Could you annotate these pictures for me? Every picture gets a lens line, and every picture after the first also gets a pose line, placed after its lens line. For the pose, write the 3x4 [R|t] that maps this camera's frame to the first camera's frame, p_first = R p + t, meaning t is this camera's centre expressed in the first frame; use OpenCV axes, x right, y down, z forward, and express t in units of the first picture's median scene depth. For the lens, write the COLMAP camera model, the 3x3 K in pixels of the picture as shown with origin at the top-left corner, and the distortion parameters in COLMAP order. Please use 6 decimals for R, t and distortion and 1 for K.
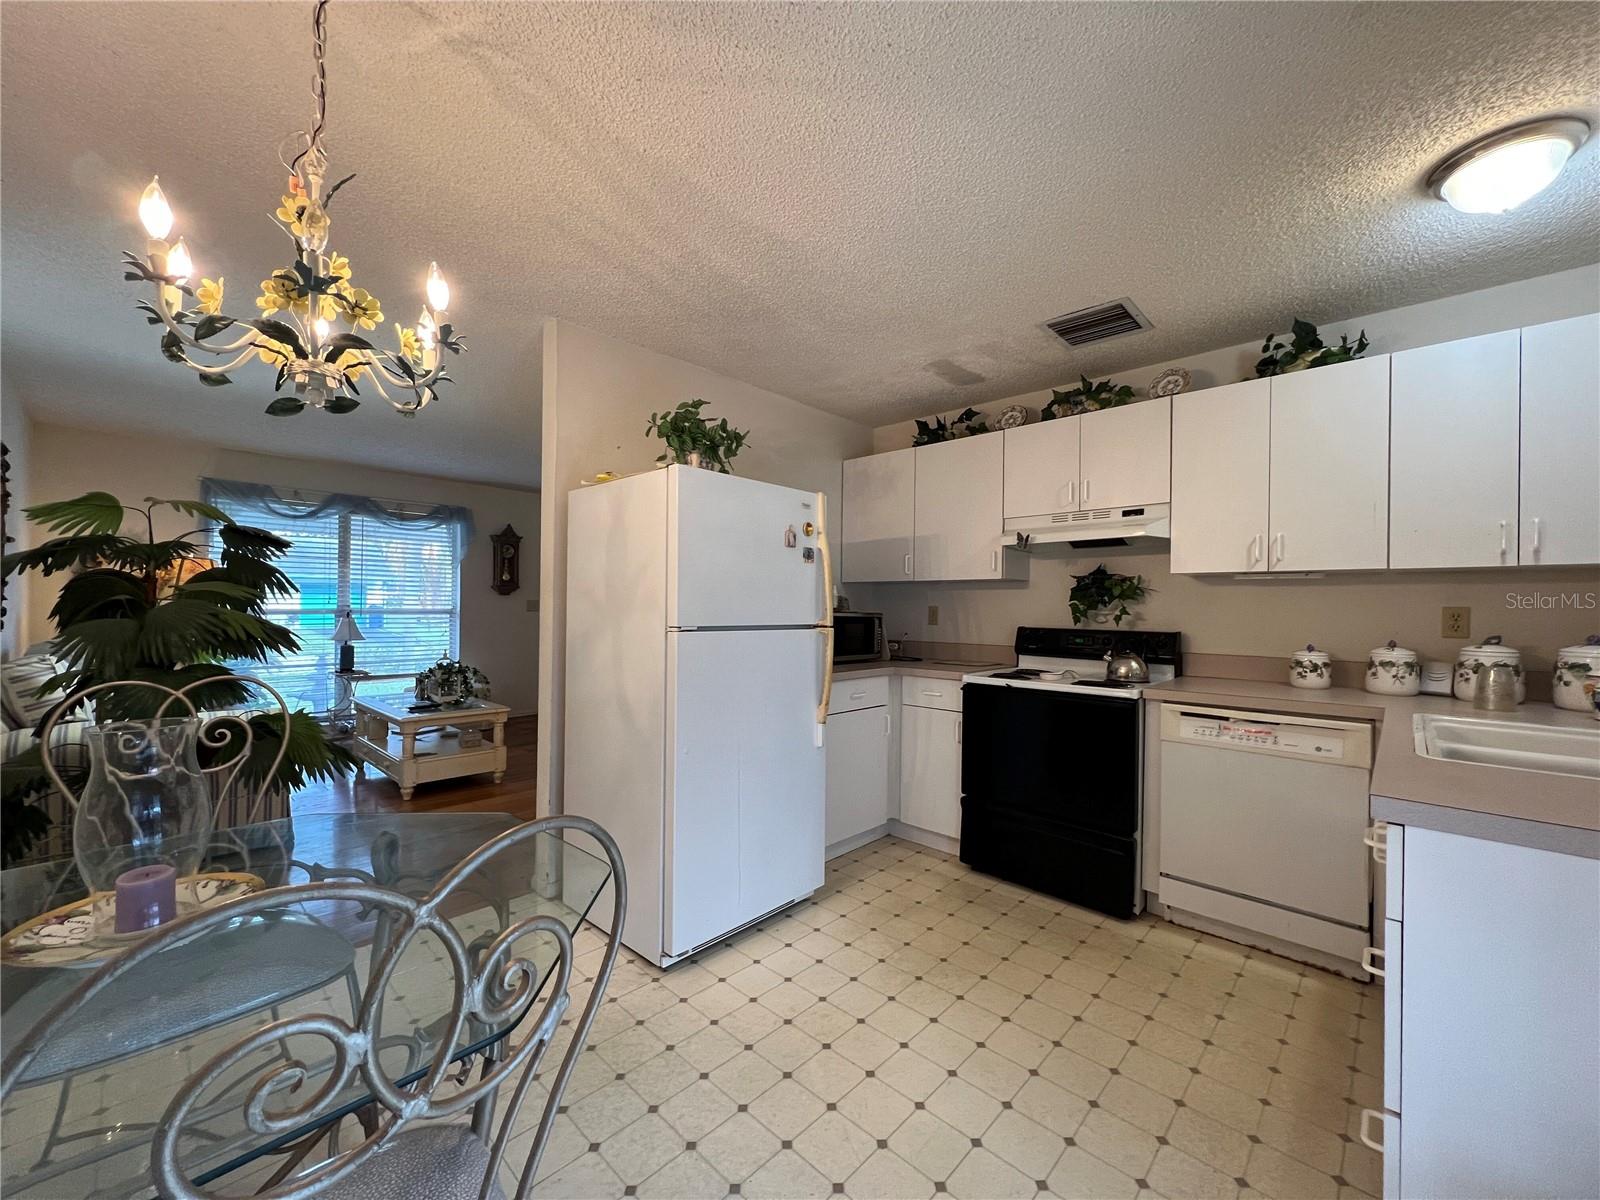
lens RADIAL K [[635.5, 0, 804.1], [0, 635.5, 605.7], [0, 0, 1]] dist [-0.000427, -0.000067]
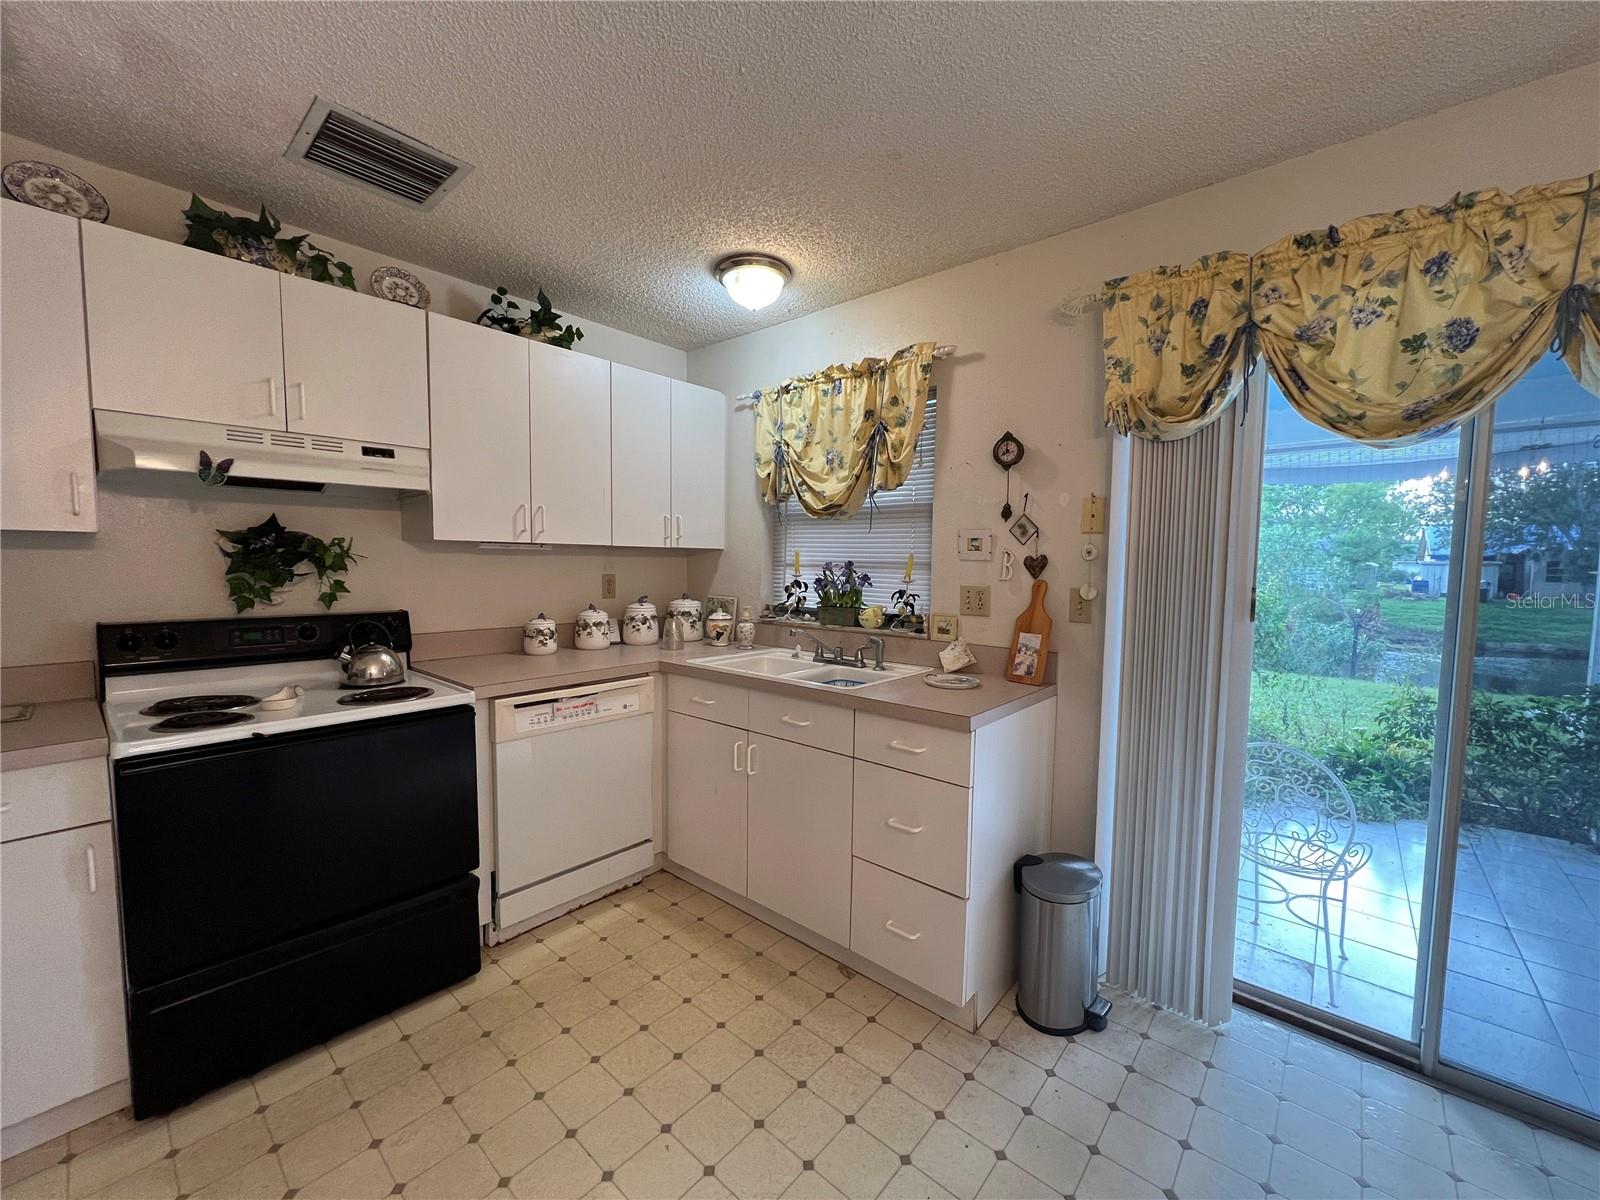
lens RADIAL K [[635.5, 0, 804.1], [0, 635.5, 605.7], [0, 0, 1]] dist [-0.000427, -0.000067]
pose [[-0.047389, -0.084312, 0.995312, -0.269578], [-0.016357, 0.996363, 0.083622, -0.045858], [-0.998743, -0.012318, -0.048595, 0.616085]]
